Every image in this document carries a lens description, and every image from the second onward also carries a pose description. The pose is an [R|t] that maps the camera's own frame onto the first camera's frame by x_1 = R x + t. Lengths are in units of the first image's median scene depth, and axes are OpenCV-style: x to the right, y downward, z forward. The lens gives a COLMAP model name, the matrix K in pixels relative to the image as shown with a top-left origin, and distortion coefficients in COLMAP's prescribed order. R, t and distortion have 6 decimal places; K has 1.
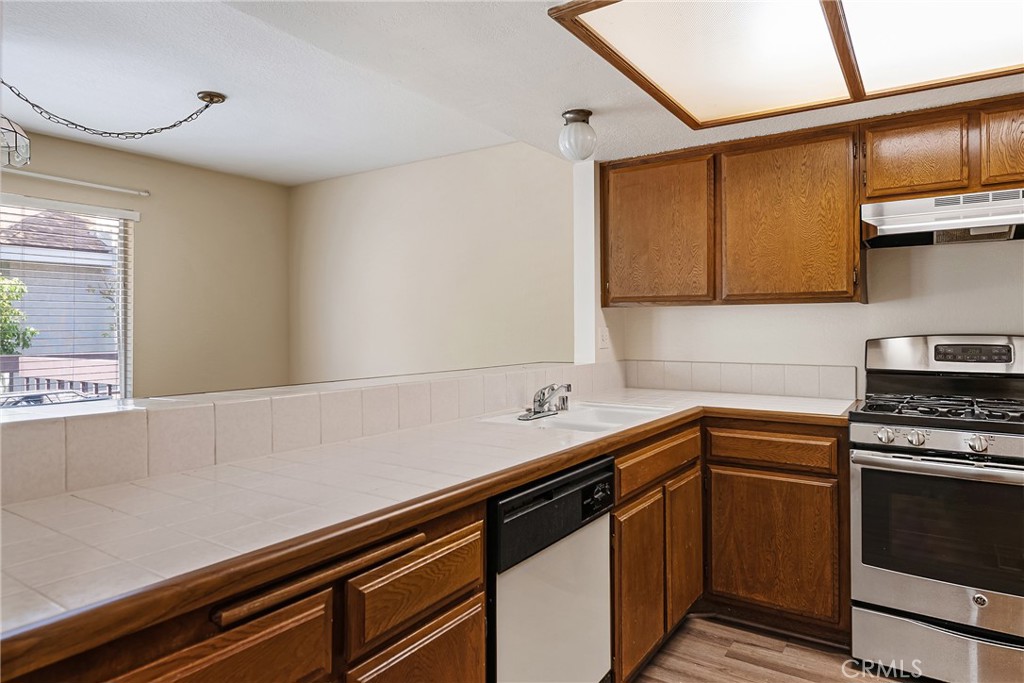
lens RADIAL K [[618.1, 0, 514.0], [0, 618.1, 334.6], [0, 0, 1]] dist [-0.045774, -0.001133]
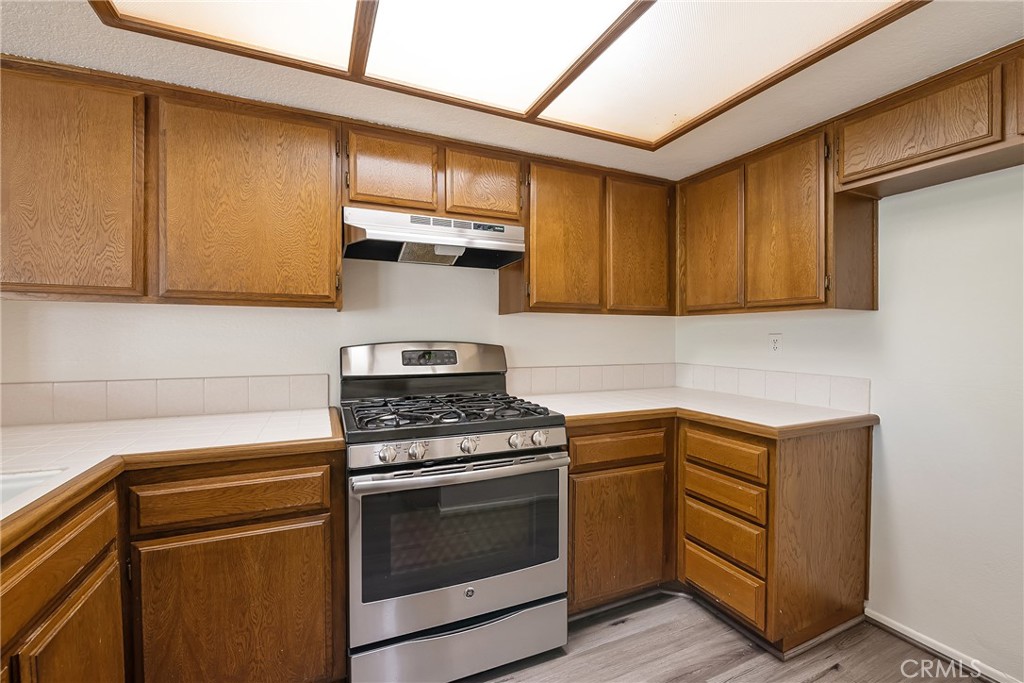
lens RADIAL K [[409.6, 0, 508.3], [0, 409.6, 336.6], [0, 0, 1]] dist [0.000513, -0.001551]
pose [[0.508252, 0.001763, 0.861207, 0.149002], [0.004797, 0.999977, -0.004877, -0.005086], [-0.861195, 0.006610, 0.508231, 0.449698]]
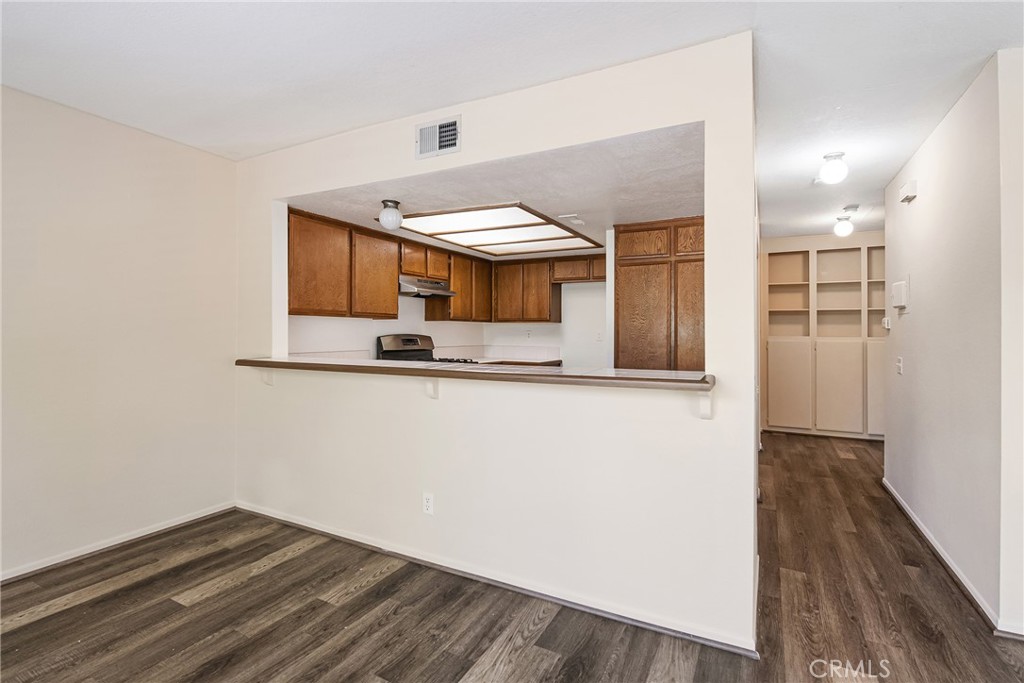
lens RADIAL K [[467.2, 0, 513.6], [0, 467.2, 340.4], [0, 0, 1]] dist [0.000017, -0.000003]
pose [[-0.156825, -0.014188, 0.987525, -1.169597], [0.008366, 0.999842, 0.015693, -0.001116], [-0.987591, 0.010723, -0.156681, 0.856740]]
